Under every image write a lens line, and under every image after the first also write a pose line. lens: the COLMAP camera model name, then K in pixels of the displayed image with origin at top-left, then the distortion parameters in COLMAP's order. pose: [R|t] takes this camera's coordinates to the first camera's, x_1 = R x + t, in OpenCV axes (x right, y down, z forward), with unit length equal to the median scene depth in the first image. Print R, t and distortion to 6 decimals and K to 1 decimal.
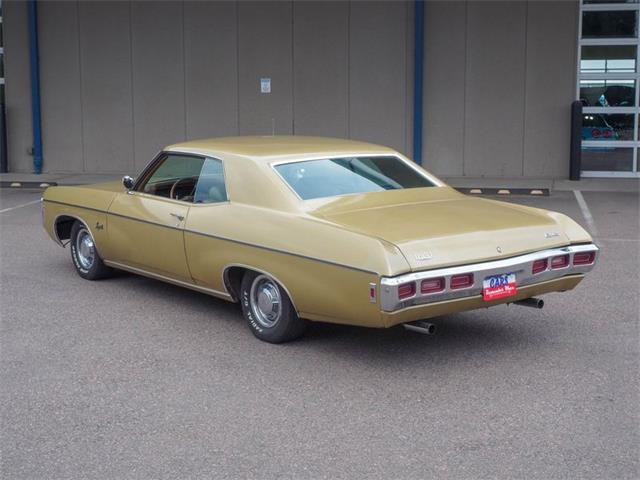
lens RADIAL K [[989.5, 0, 319.5], [0, 989.5, 237.8], [0, 0, 1]] dist [0.022169, 0.000000]
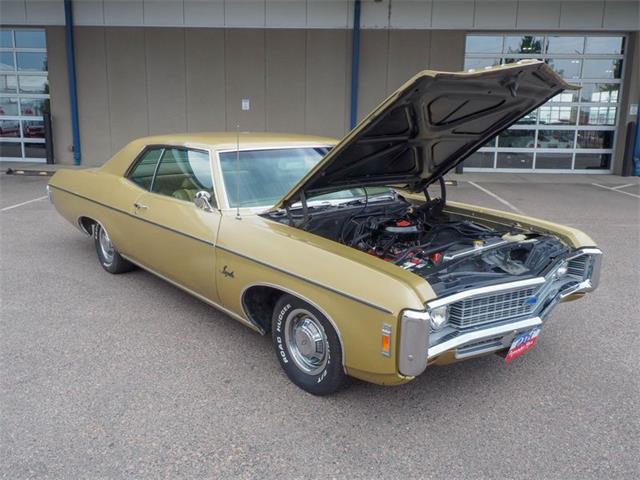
lens RADIAL K [[533.3, 0, 323.8], [0, 533.3, 231.4], [0, 0, 1]] dist [0.021118, -0.020713]
pose [[0.989046, -0.009272, 0.147314, -0.160162], [0.000374, 0.998179, 0.060318, -0.050425], [-0.147605, -0.059602, 0.987249, 0.600571]]
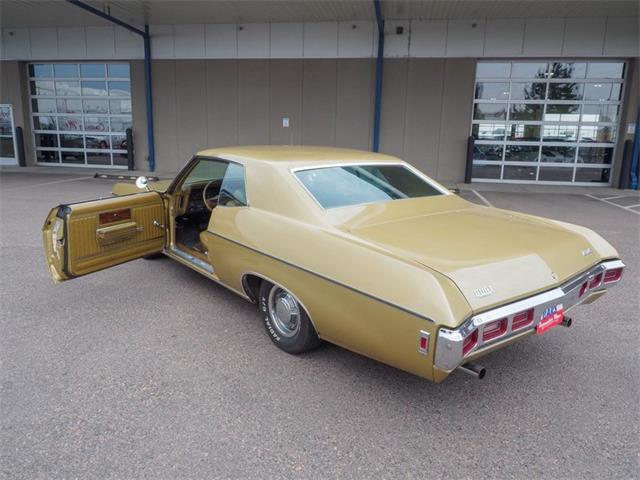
lens RADIAL K [[460.4, 0, 322.4], [0, 460.4, 235.4], [0, 0, 1]] dist [-0.007520, -0.000427]
pose [[0.999346, 0.020640, 0.029688, -0.031751], [-0.022581, 0.997524, 0.066599, -0.041993], [-0.028240, -0.067226, 0.997338, 0.558328]]
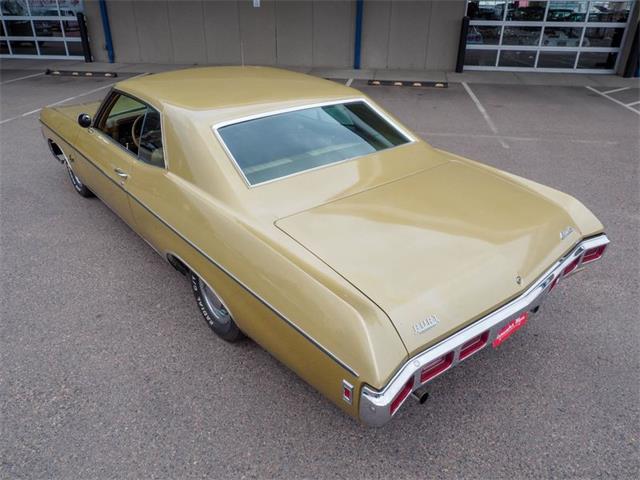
lens RADIAL K [[460.4, 0, 315.9], [0, 460.4, 235.6], [0, 0, 1]] dist [-0.007520, -0.000427]
pose [[0.999331, -0.006313, 0.036036, 0.020328], [-0.005529, 0.947626, 0.319333, -0.115031], [-0.036165, -0.319319, 0.946957, 0.644672]]
